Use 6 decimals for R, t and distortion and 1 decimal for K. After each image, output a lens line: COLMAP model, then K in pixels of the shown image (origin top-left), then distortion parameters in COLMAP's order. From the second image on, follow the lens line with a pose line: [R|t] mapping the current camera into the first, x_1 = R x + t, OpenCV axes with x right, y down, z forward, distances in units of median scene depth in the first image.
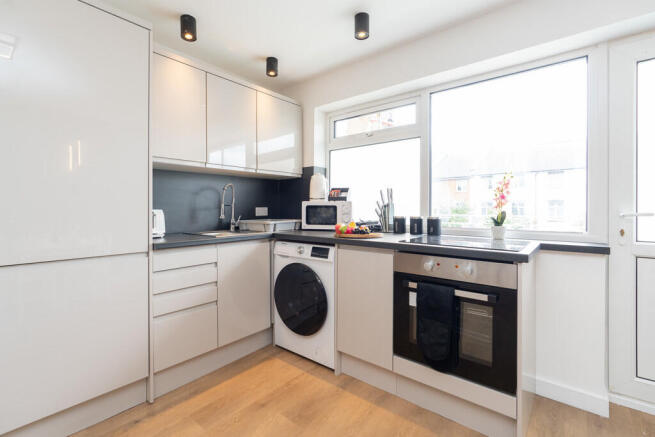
lens RADIAL K [[296.6, 0, 325.7], [0, 296.6, 212.4], [0, 0, 1]] dist [-0.001190, 0.000396]
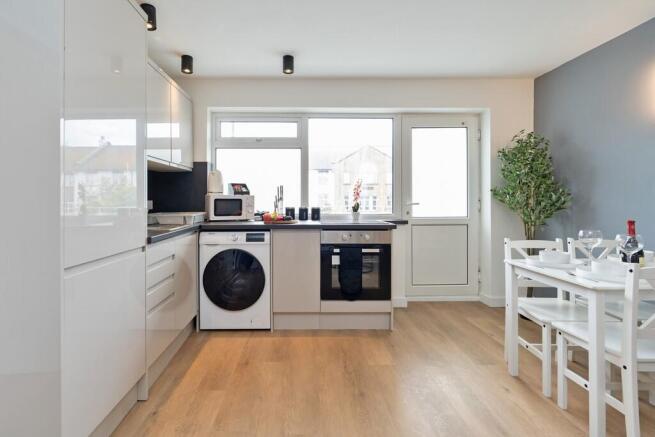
lens RADIAL K [[318.6, 0, 296.8], [0, 318.6, 203.5], [0, 0, 1]] dist [0.001533, 0.000343]
pose [[0.767912, -0.009468, 0.640485, -0.686436], [0.010327, 0.999944, 0.002399, -0.005946], [-0.640472, 0.004772, 0.767967, -0.110323]]
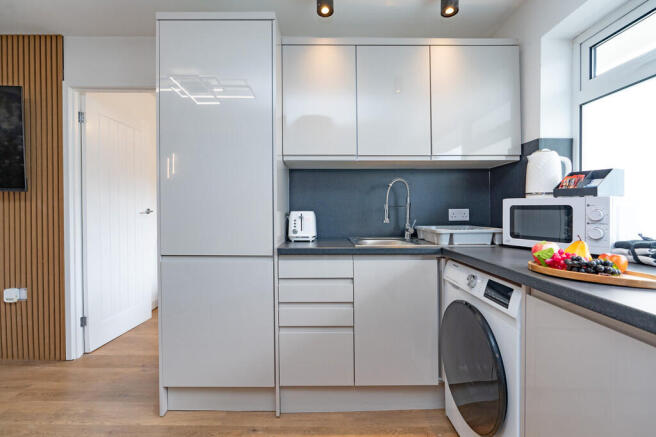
lens RADIAL K [[297.1, 0, 326.2], [0, 297.1, 212.4], [0, 0, 1]] dist [-0.001190, 0.000396]
pose [[0.642359, 0.008686, -0.766354, 0.180120], [-0.011535, 0.999932, 0.001665, -0.007837], [0.766317, 0.007770, 0.642416, 0.395043]]
